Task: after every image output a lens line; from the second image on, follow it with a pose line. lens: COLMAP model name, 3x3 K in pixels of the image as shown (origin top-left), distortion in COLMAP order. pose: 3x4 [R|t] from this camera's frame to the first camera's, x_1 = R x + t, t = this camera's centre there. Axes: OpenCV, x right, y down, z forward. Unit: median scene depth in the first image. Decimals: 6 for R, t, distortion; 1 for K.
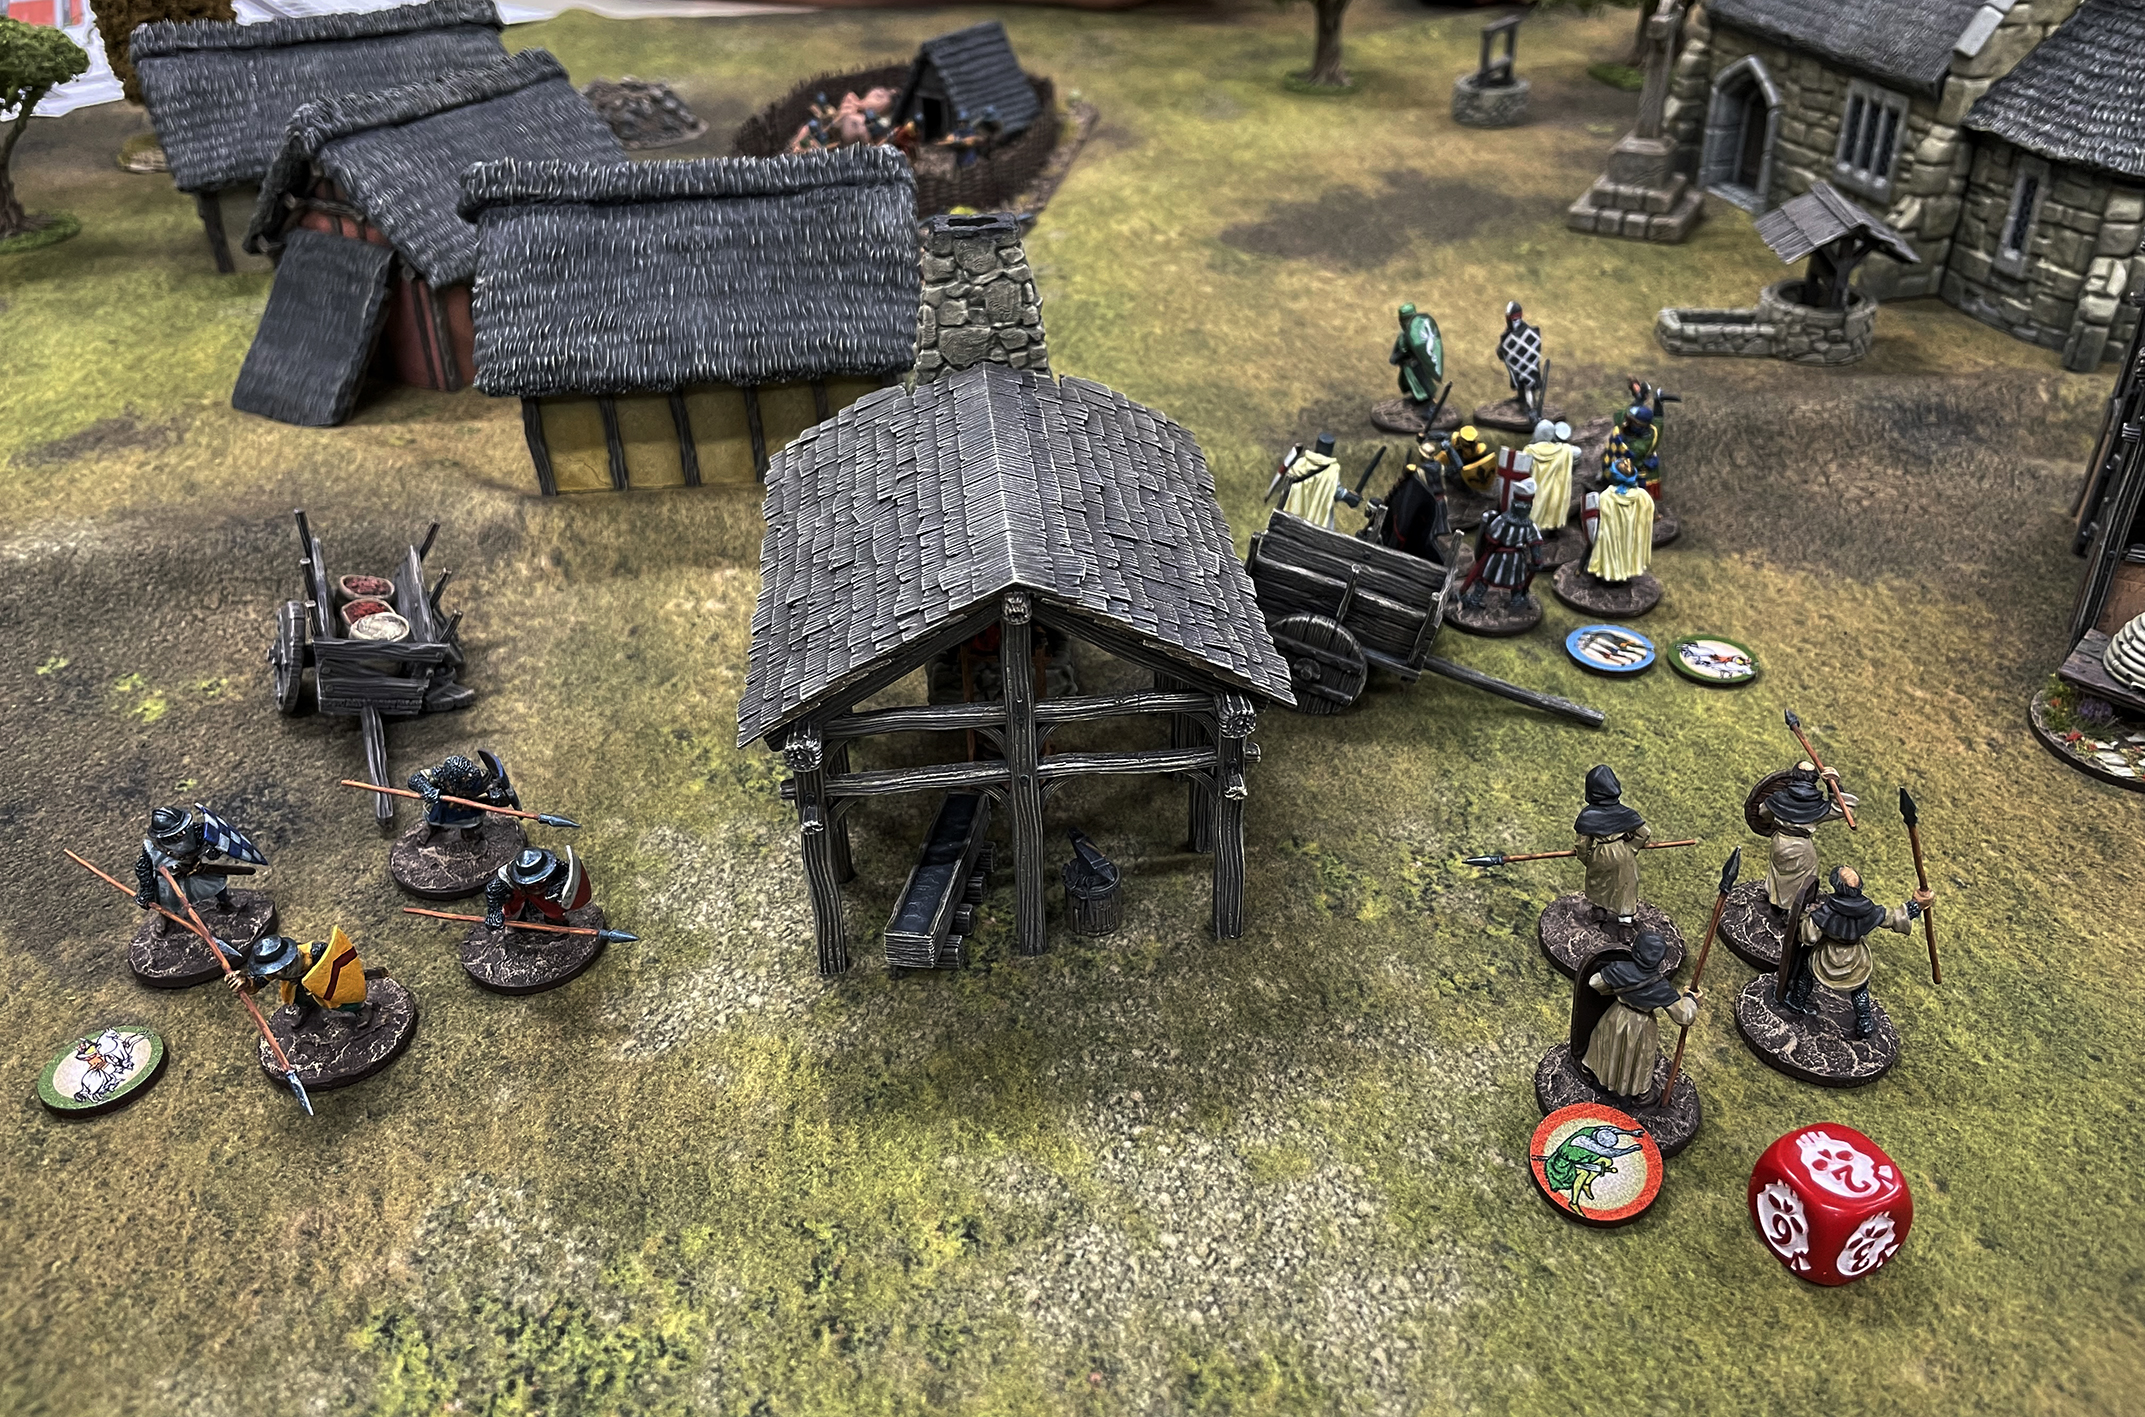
lens RADIAL K [[1661.7, 0, 1058.0], [0, 1661.7, 575.6], [0, 0, 1]] dist [0.064143, -0.104998]
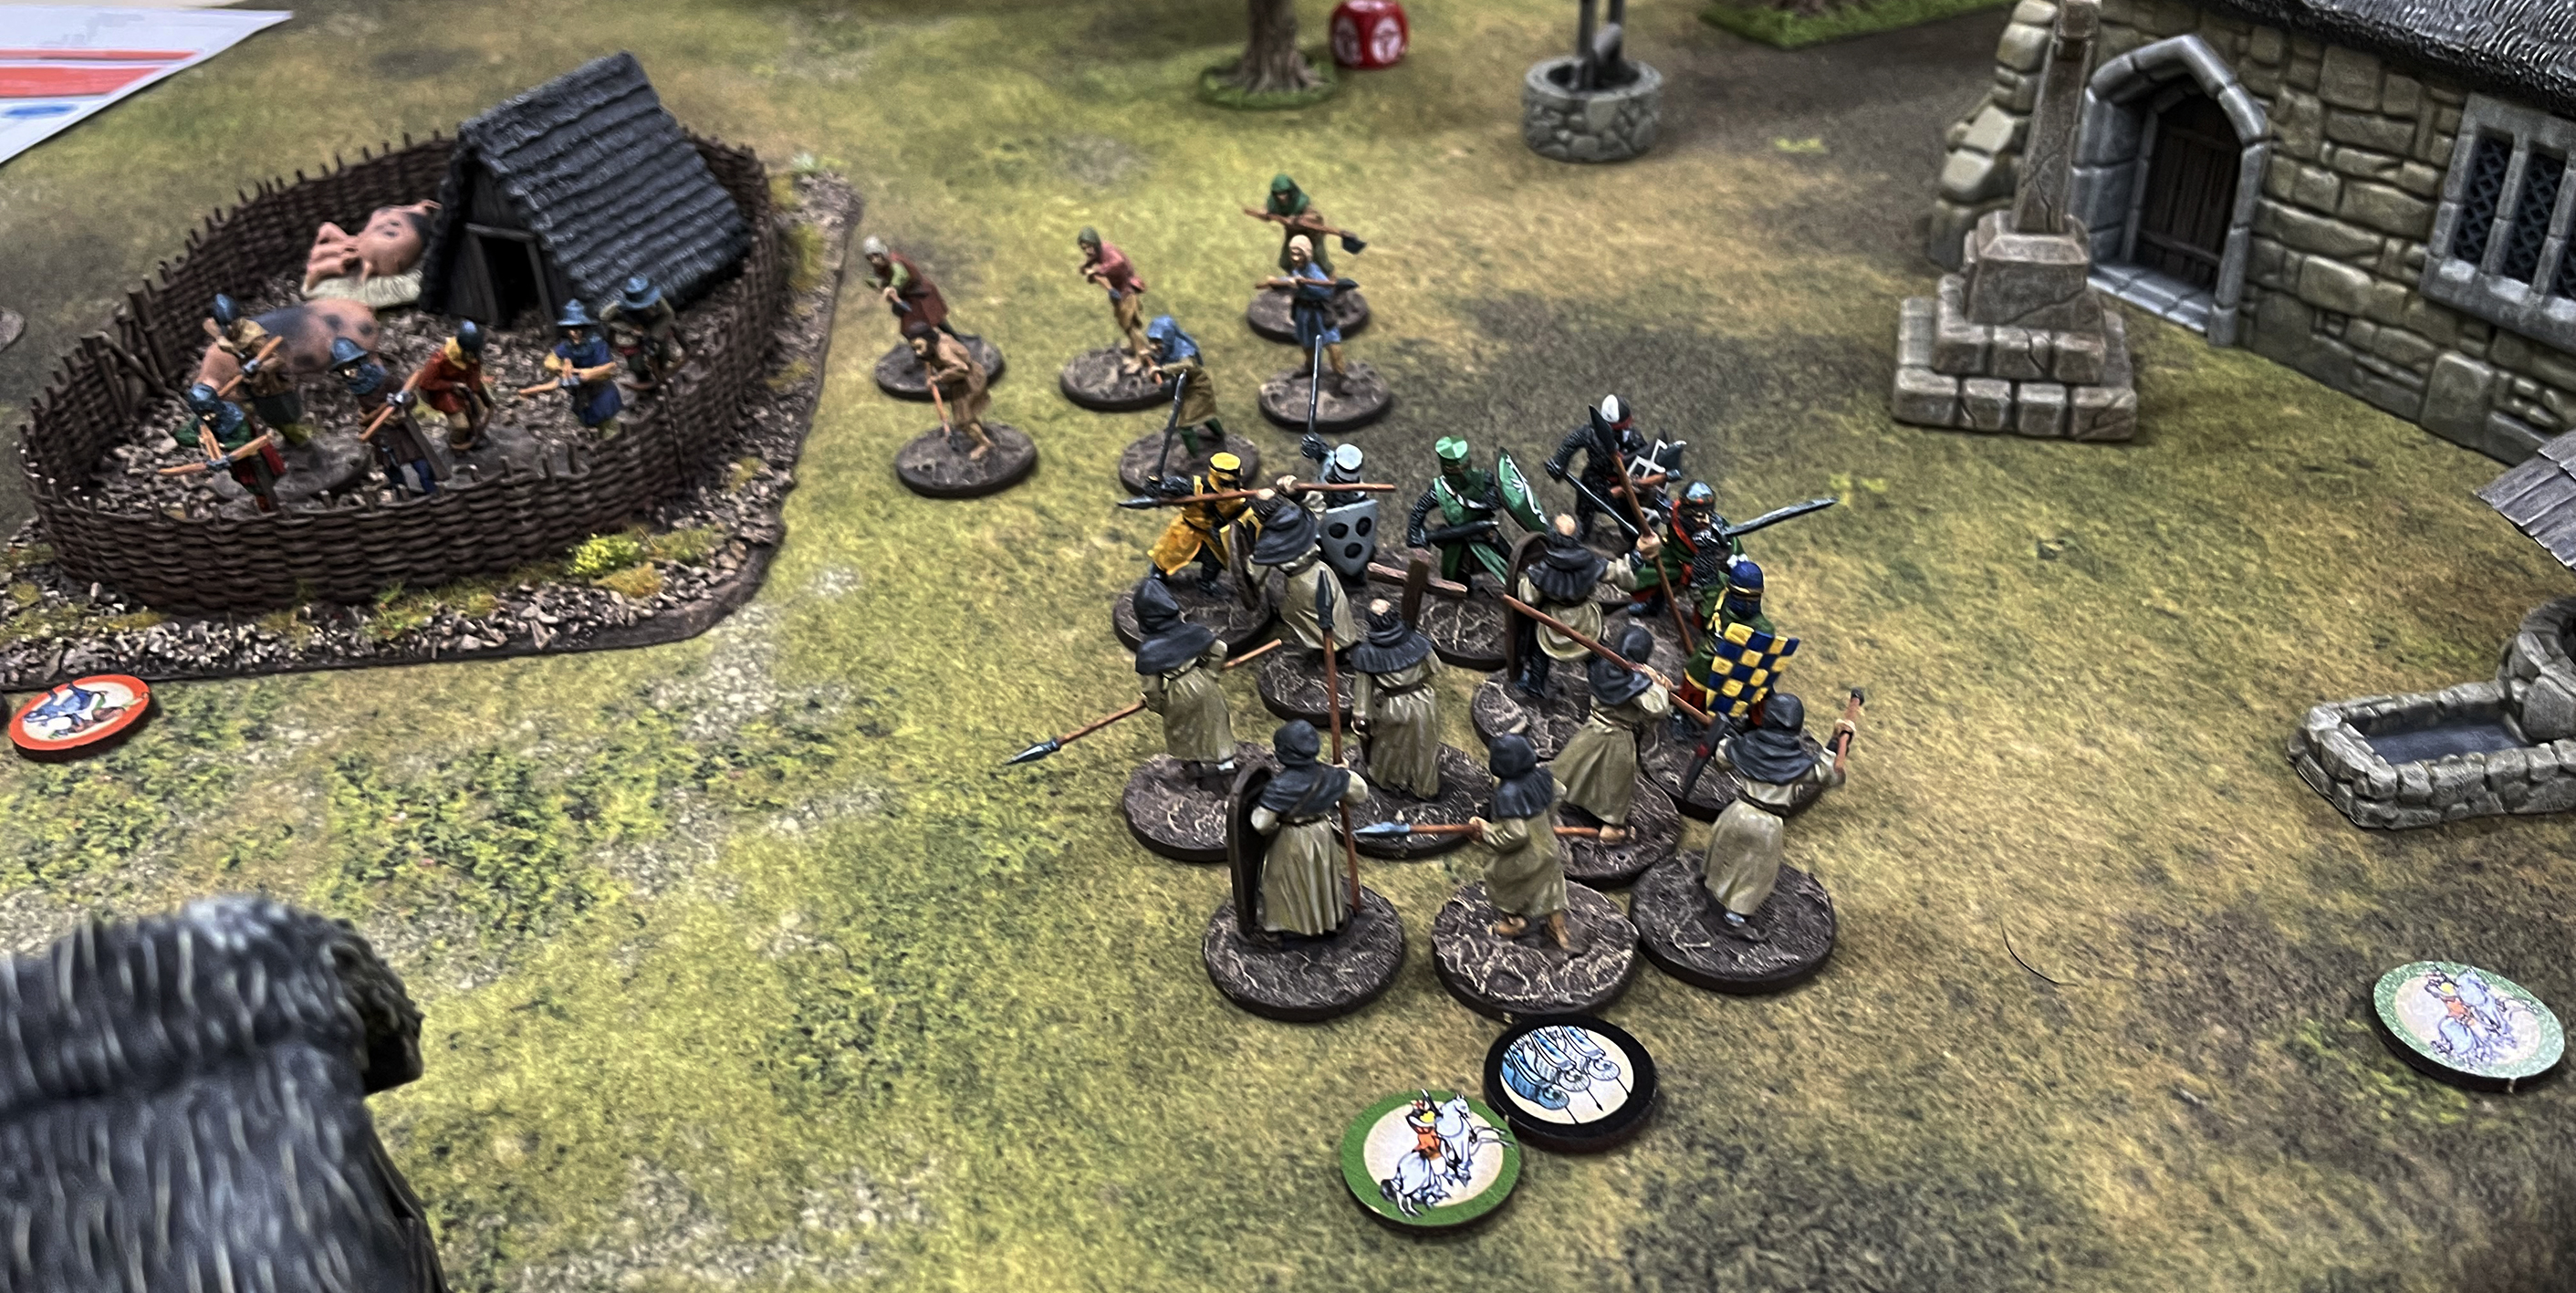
lens RADIAL K [[2004.8, 0, 1271.8], [0, 2004.8, 593.7], [0, 0, 1]] dist [0.037393, -0.072817]
pose [[0.967466, -0.149159, 0.204357, 0.002437], [0.141935, 0.988630, 0.049649, -0.263048], [-0.209439, -0.019028, 0.977637, 0.574766]]
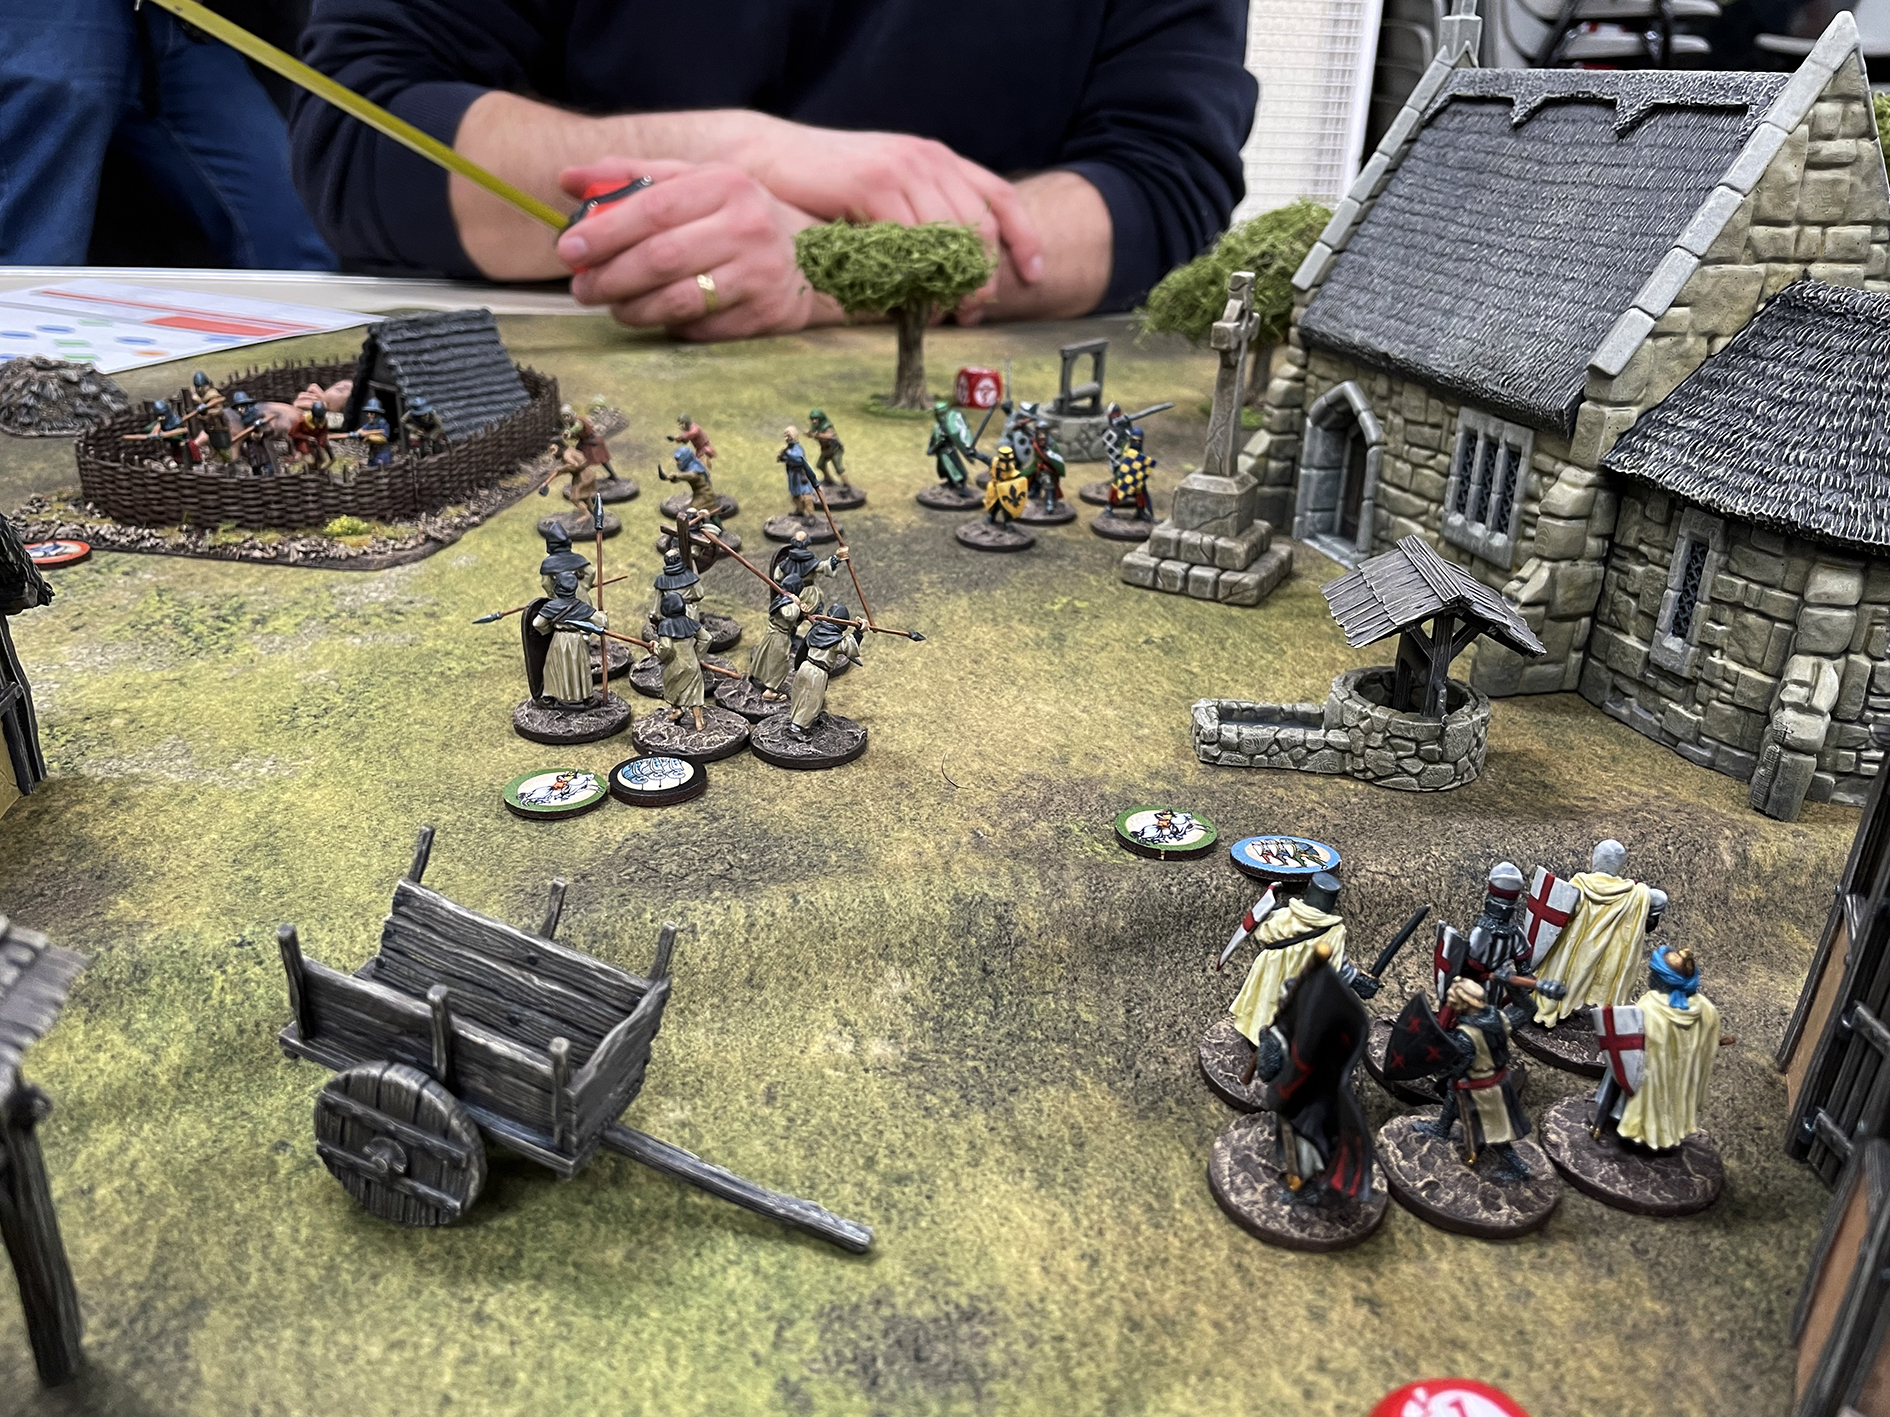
lens RADIAL K [[1474.6, 0, 938.2], [0, 1474.6, 673.1], [0, 0, 1]] dist [0.043866, -0.056591]
pose [[0.997699, 0.038253, 0.055985, 0.224566], [-0.030679, 0.990987, -0.130396, -0.088558], [-0.060469, 0.128378, 0.989880, 0.400555]]
